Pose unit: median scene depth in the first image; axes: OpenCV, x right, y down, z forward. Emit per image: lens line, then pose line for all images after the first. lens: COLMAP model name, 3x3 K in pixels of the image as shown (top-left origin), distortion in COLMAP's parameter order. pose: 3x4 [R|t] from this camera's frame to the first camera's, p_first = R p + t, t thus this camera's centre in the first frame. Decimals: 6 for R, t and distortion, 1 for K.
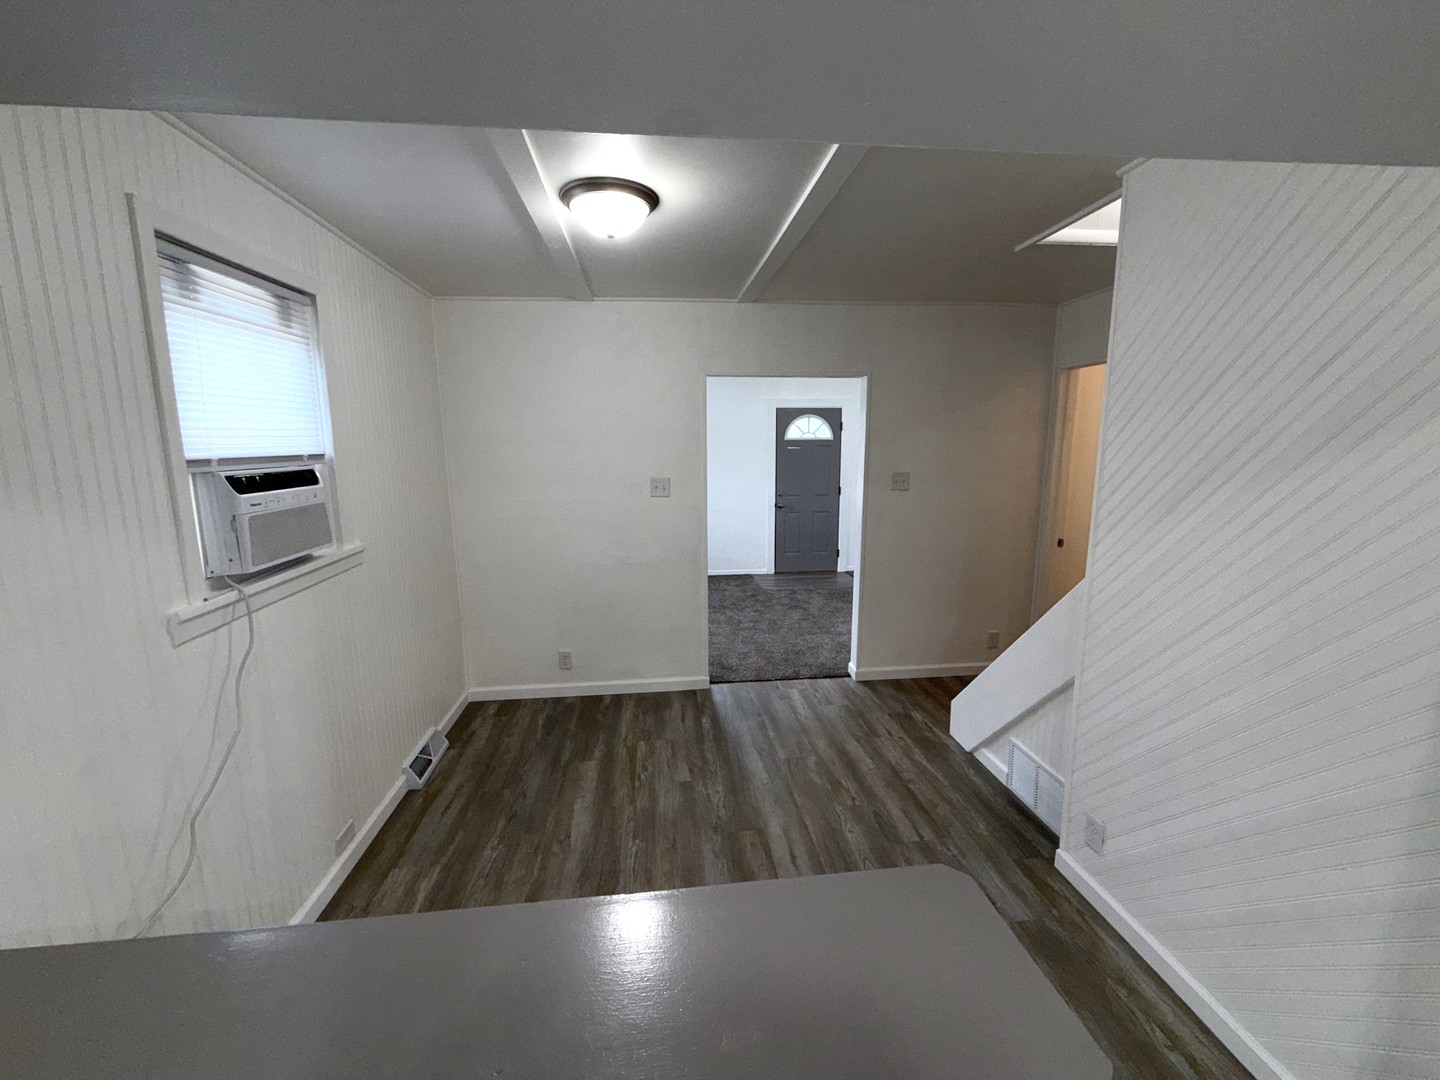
lens RADIAL K [[577.7, 0, 720.0], [0, 577.7, 540.0], [0, 0, 1]] dist [-0.001048, 0.000002]
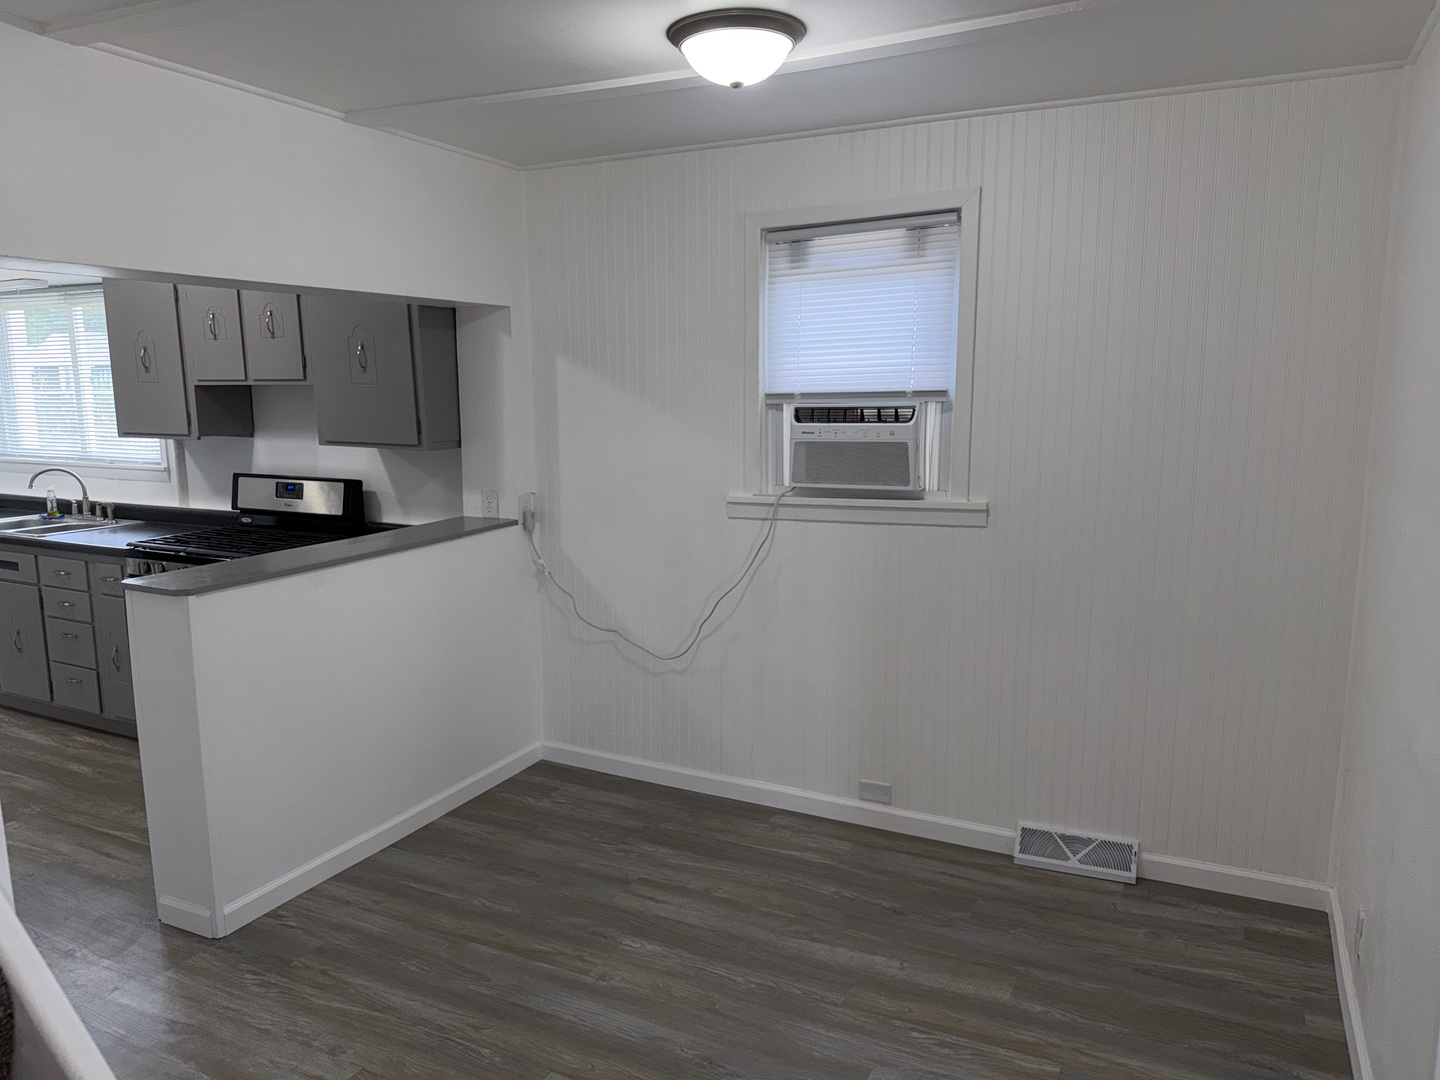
lens RADIAL K [[1005.0, 0, 713.2], [0, 1005.0, 549.4], [0, 0, 1]] dist [0.171738, -0.297821]
pose [[-0.550070, 0.144783, -0.822473, 0.751958], [-0.126447, 0.959063, 0.253395, -0.238443], [0.825490, 0.243383, -0.509244, 1.403463]]
